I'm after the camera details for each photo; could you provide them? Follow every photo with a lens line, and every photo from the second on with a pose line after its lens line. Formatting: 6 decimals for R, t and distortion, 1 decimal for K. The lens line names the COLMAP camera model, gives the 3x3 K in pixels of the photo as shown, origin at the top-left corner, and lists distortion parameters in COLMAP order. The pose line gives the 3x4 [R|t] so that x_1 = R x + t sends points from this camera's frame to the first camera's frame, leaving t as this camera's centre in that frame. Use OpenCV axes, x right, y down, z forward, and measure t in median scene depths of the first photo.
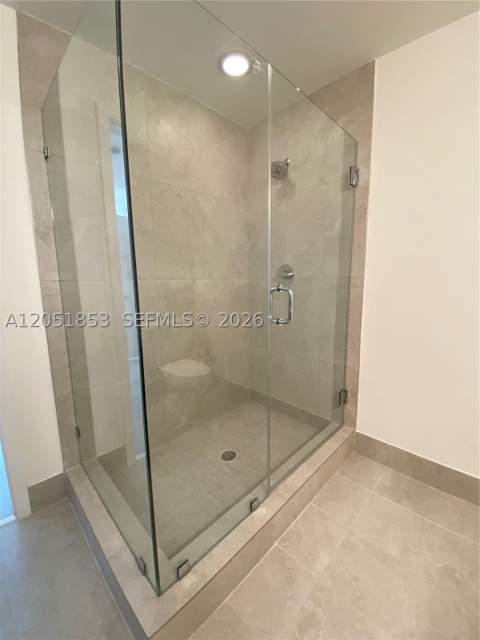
lens RADIAL K [[265.5, 0, 240.0], [0, 265.5, 320.0], [0, 0, 1]] dist [-0.000243, -0.000026]
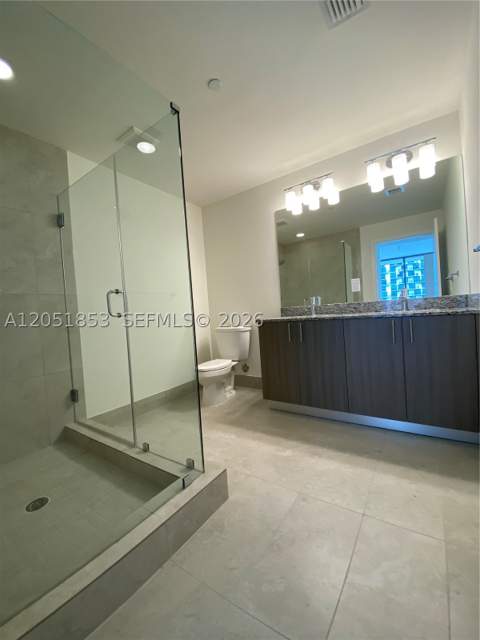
lens RADIAL K [[265.5, 0, 240.0], [0, 265.5, 320.0], [0, 0, 1]] dist [-0.000243, -0.000026]
pose [[-0.171807, -0.001938, 0.985129, -0.924861], [0.219160, 0.974863, 0.040139, 0.076902], [-0.960443, 0.222797, -0.167064, 0.433902]]
